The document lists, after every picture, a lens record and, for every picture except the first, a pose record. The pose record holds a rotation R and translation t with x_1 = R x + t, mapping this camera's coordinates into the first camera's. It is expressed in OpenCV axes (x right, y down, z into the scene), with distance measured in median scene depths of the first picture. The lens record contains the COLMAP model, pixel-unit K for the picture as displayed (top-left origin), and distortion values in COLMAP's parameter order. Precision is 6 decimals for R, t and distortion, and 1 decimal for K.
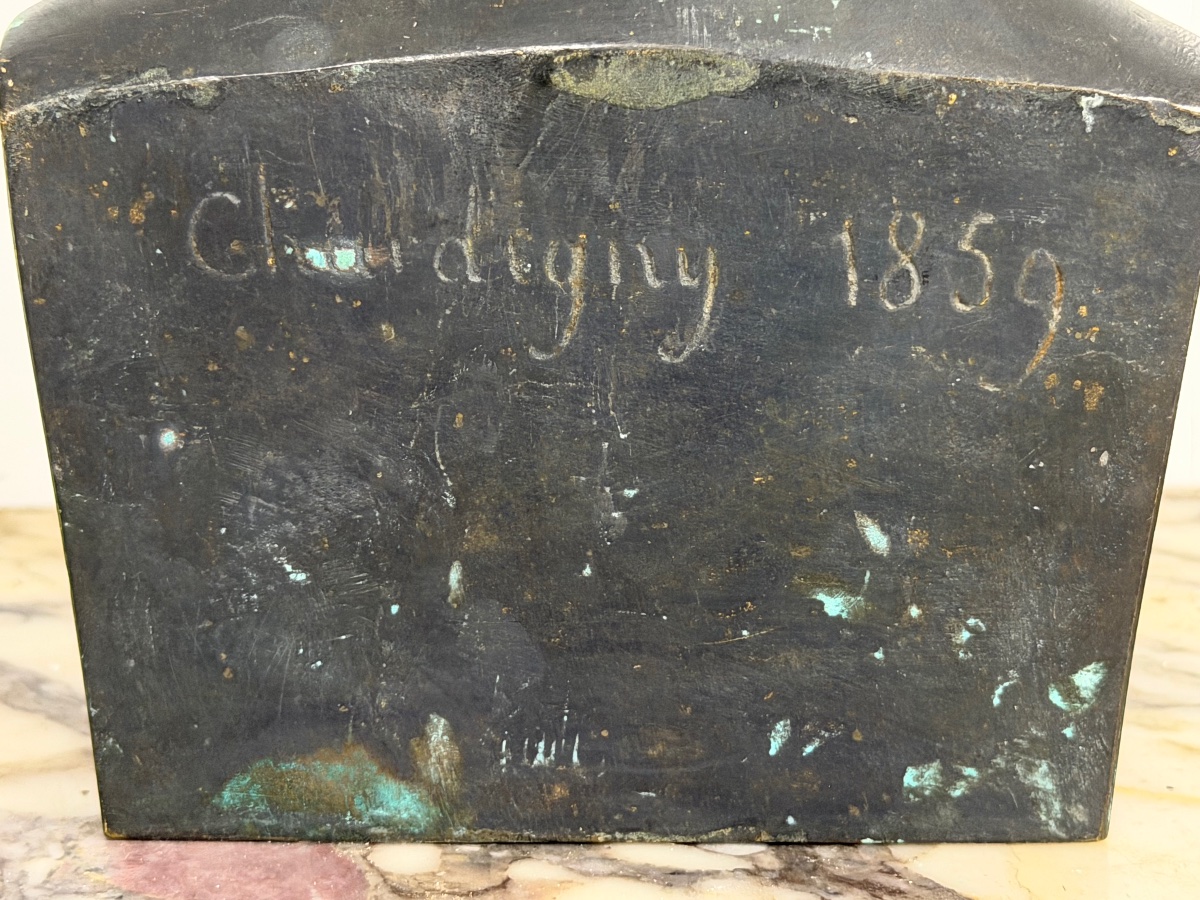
lens RADIAL K [[2666.7, 0, 600.0], [0, 2666.7, 450.0], [0, 0, 1]] dist [0.126794, 0.195345]
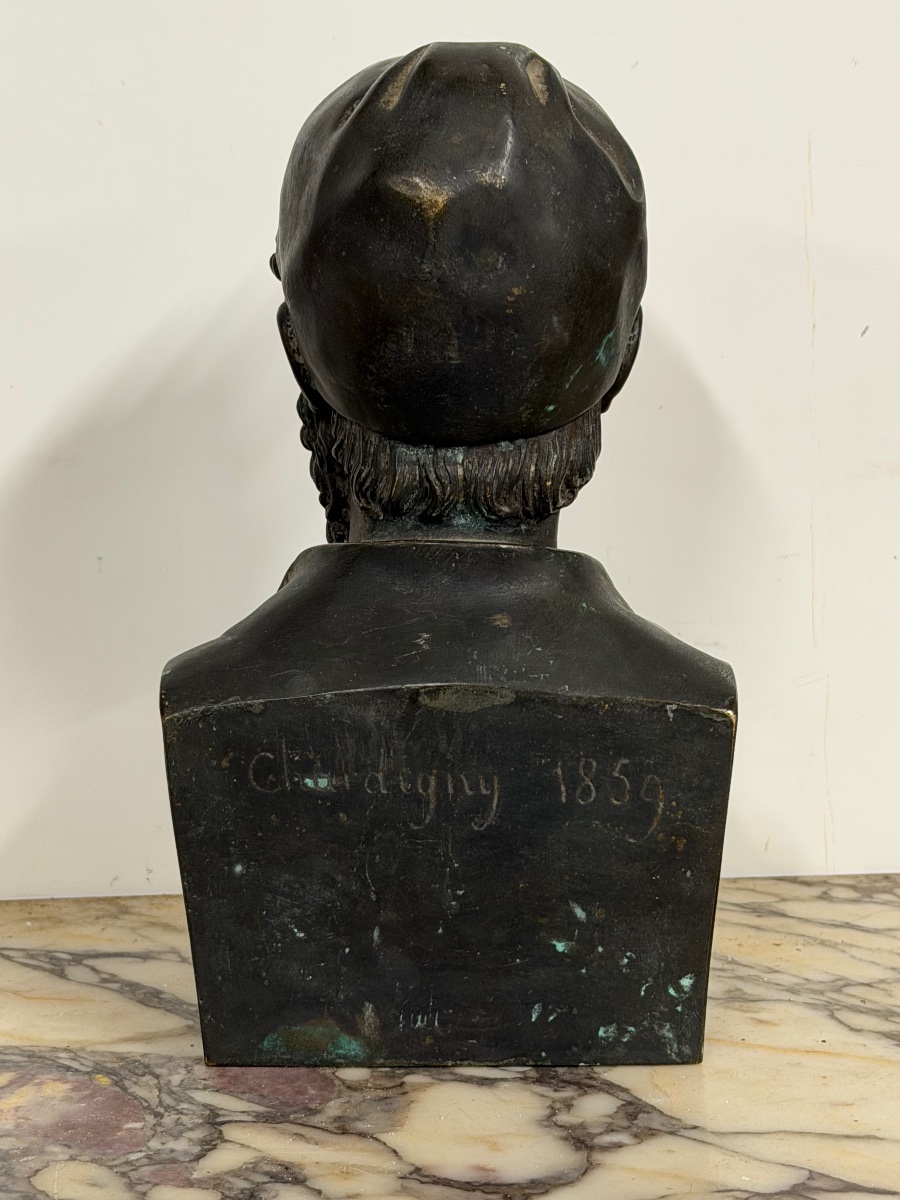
lens RADIAL K [[2666.7, 0, 452.8], [0, 2666.7, 633.9], [0, 0, 1]] dist [0.126794, 0.195345]
pose [[0.999370, -0.012647, -0.033173, 0.076773], [0.010437, 0.997767, -0.065966, -0.047464], [0.033933, 0.065578, 0.997270, -1.079078]]
